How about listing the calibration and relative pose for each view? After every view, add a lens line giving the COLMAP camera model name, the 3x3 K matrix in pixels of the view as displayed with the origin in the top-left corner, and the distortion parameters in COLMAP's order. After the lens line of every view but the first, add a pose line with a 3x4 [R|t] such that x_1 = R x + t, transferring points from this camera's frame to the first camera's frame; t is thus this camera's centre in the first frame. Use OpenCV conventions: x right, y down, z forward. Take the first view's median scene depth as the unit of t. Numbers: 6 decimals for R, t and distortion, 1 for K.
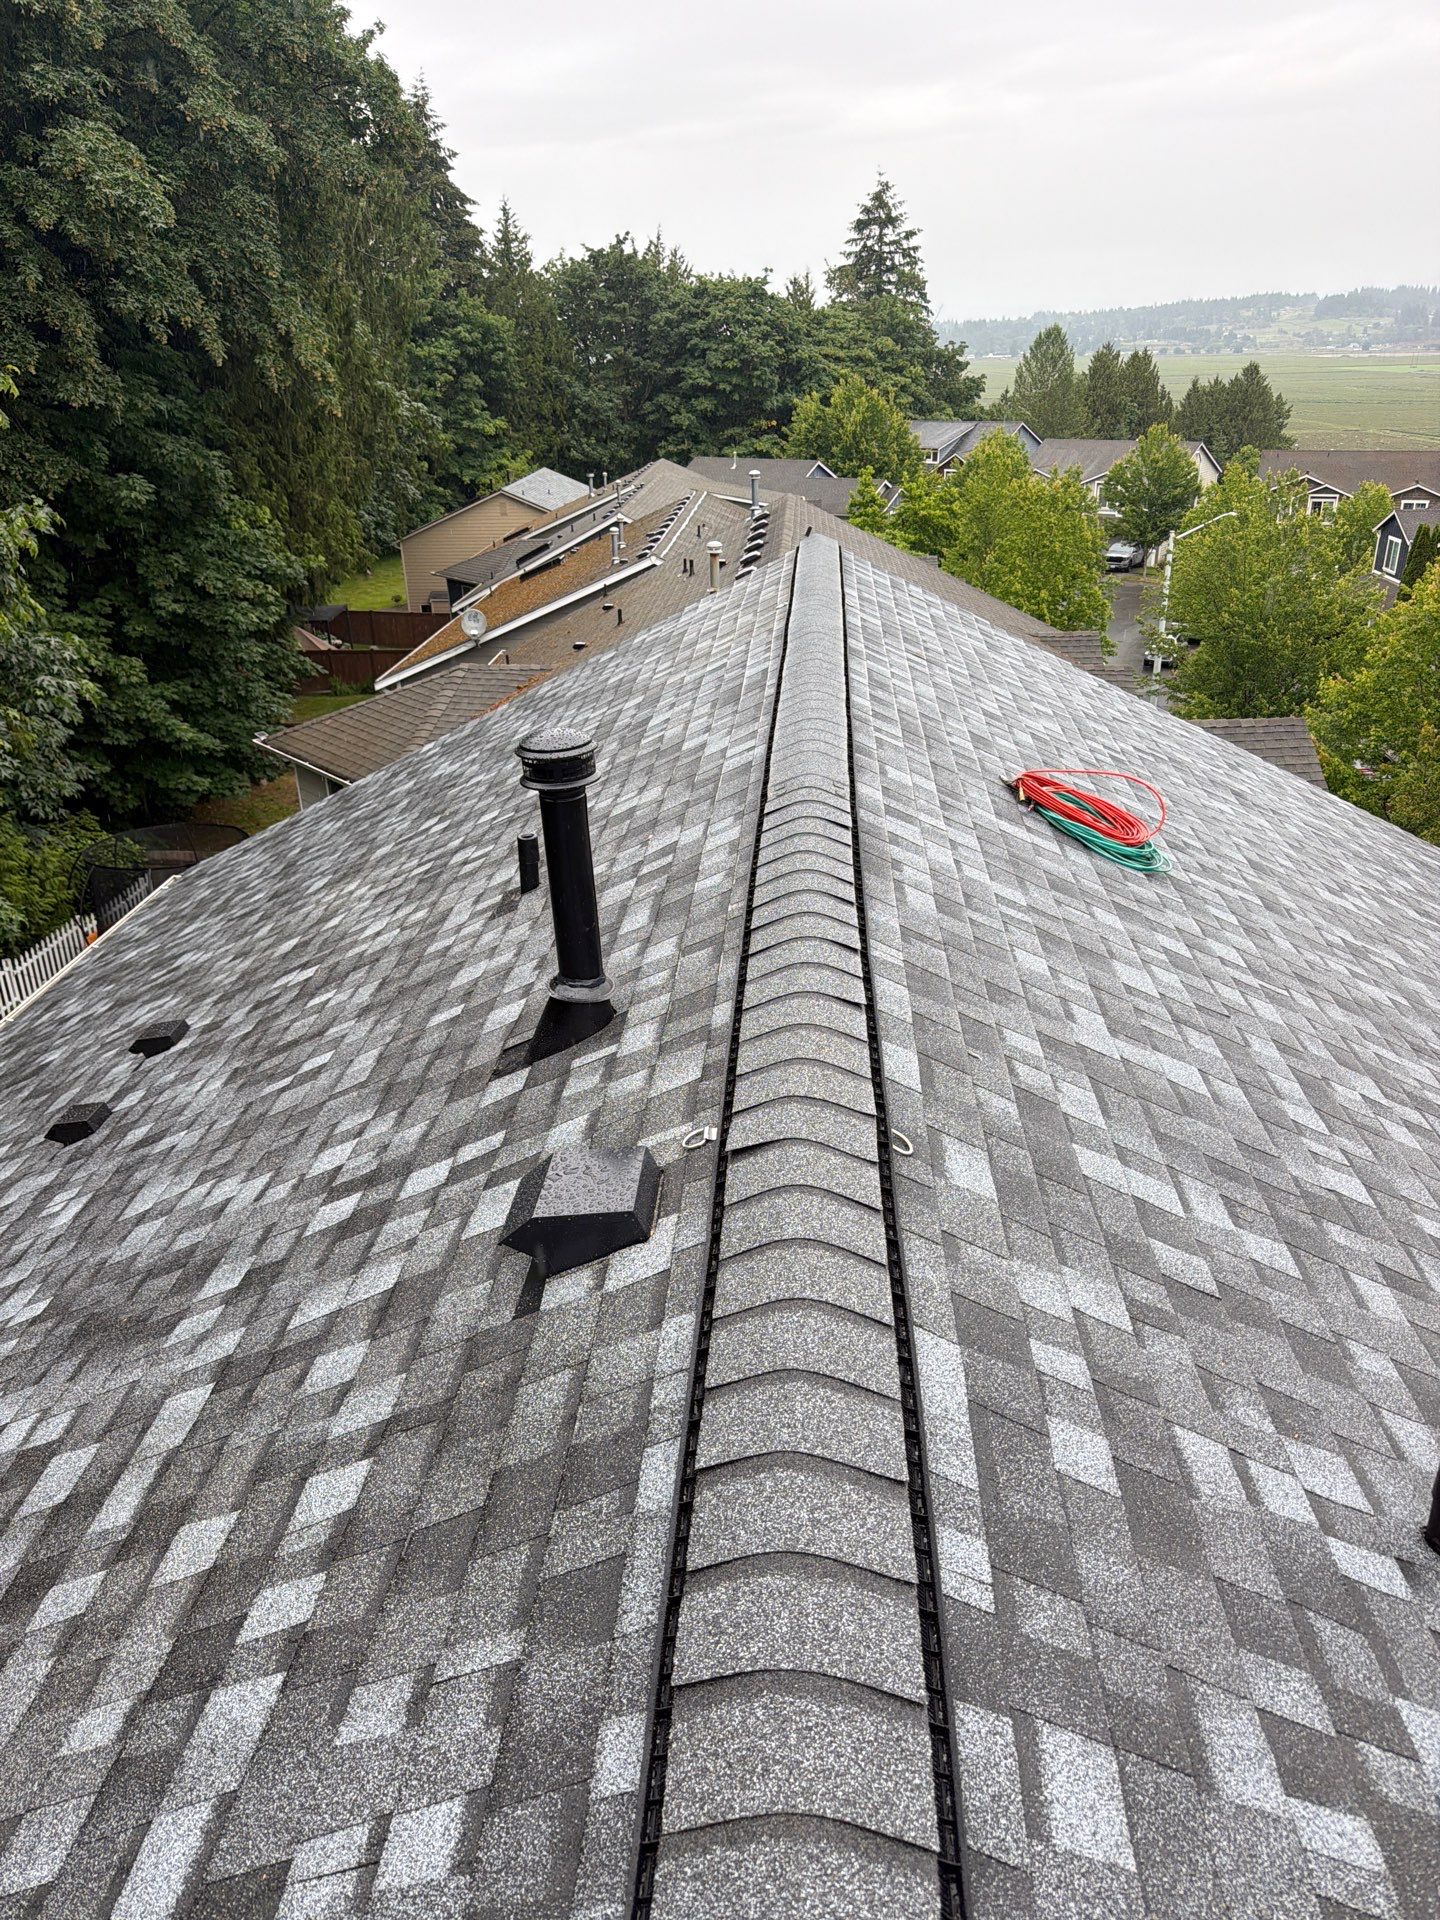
lens RADIAL K [[1350.6, 0, 714.8], [0, 1350.6, 963.6], [0, 0, 1]] dist [0.035902, -0.046433]
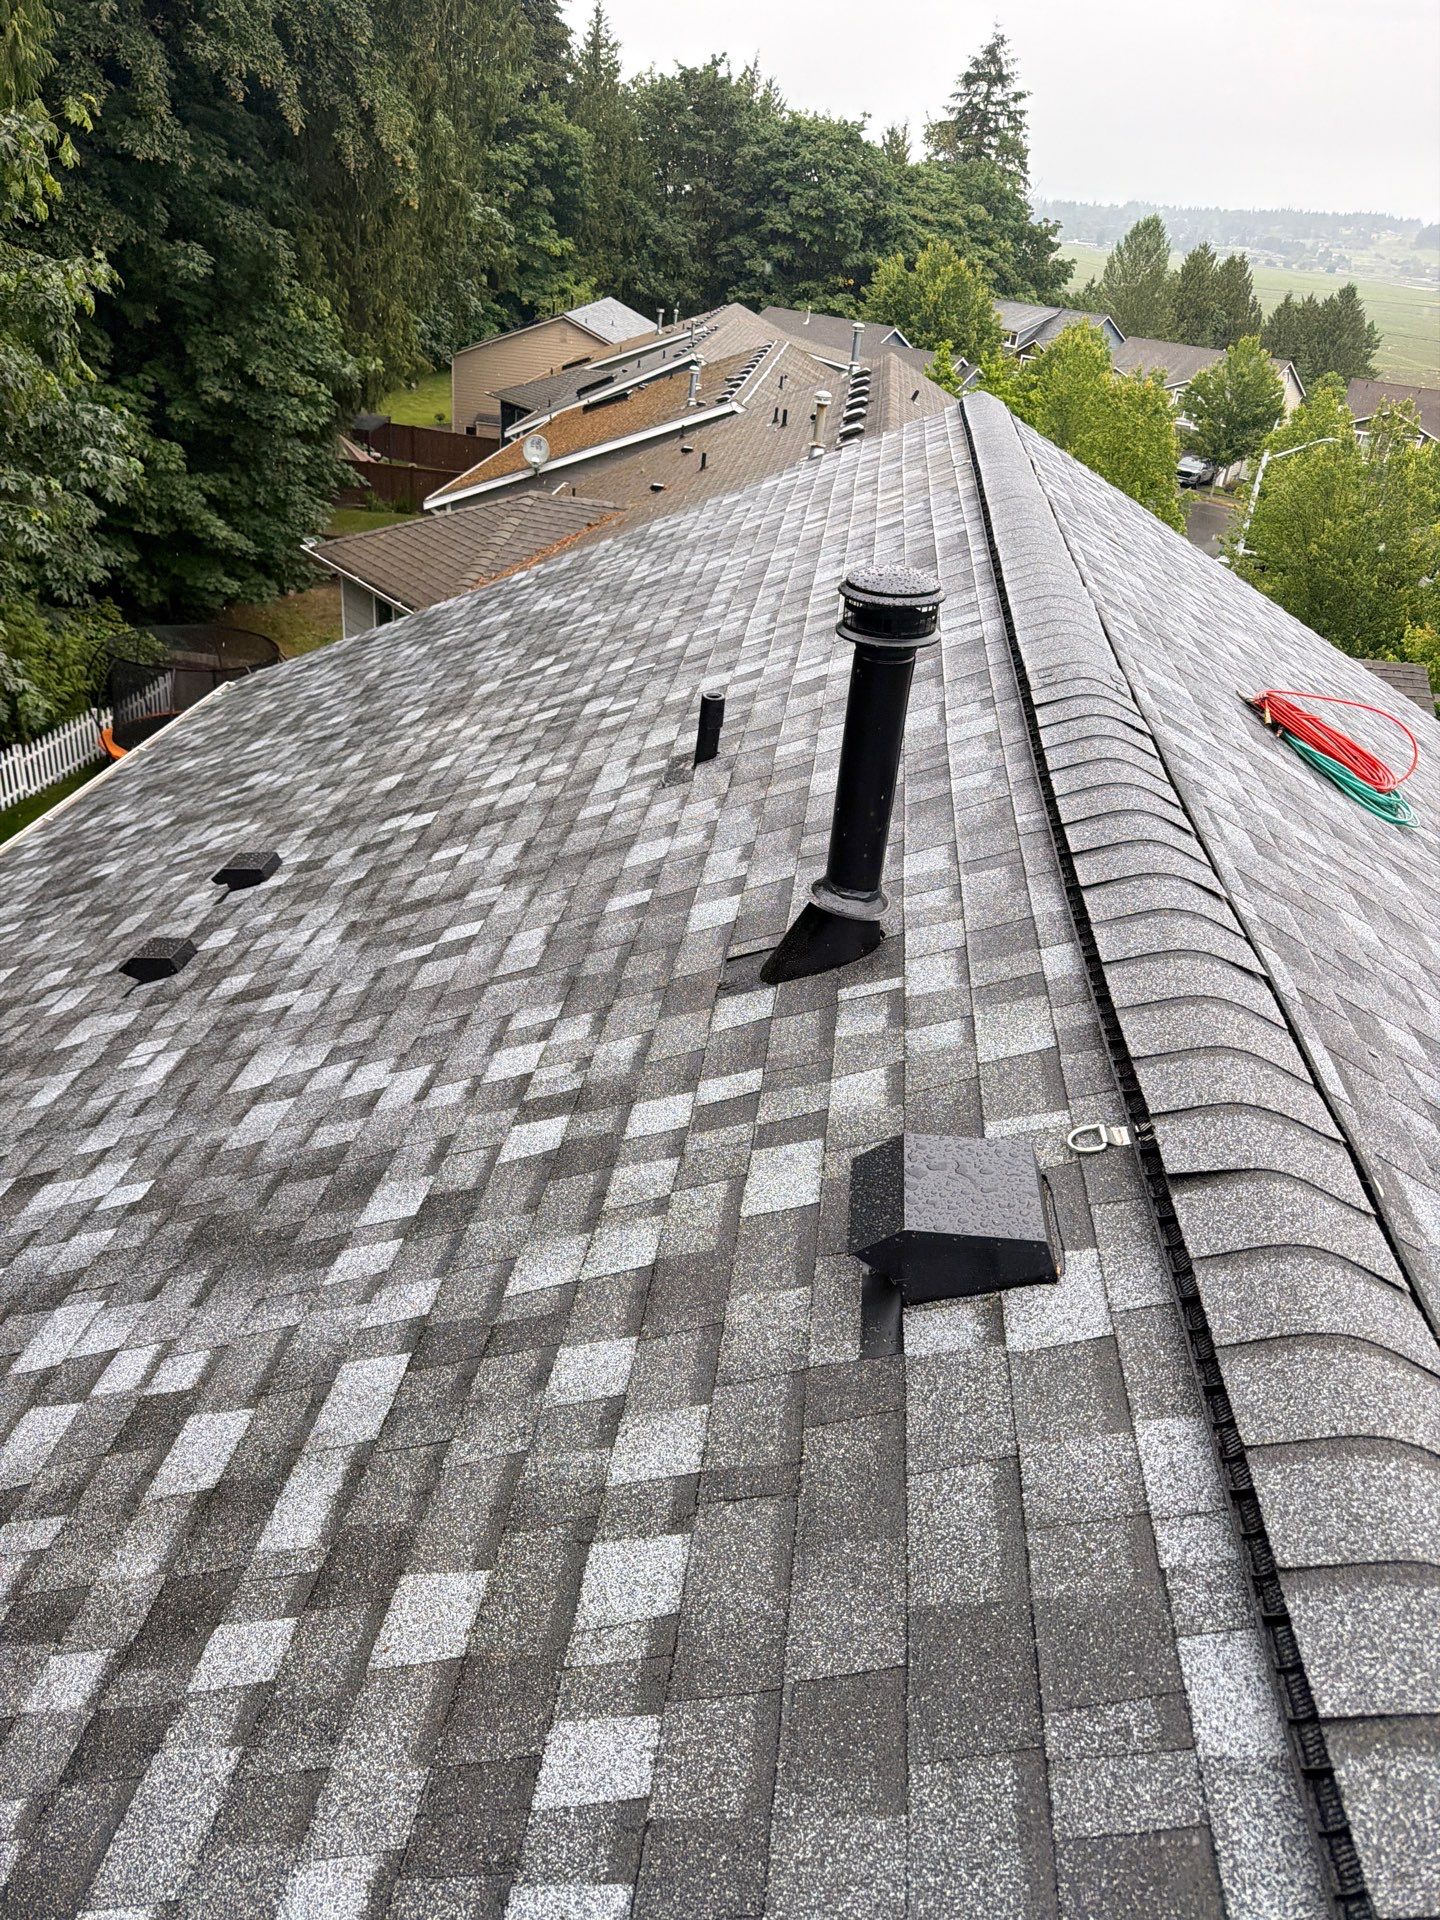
lens RADIAL K [[1350.6, 0, 717.0], [0, 1350.6, 953.1], [0, 0, 1]] dist [0.035902, -0.046433]
pose [[0.992090, 0.124554, 0.015599, -0.086684], [-0.125432, 0.988476, 0.084745, -0.003754], [-0.004864, -0.086031, 0.996281, 0.088355]]
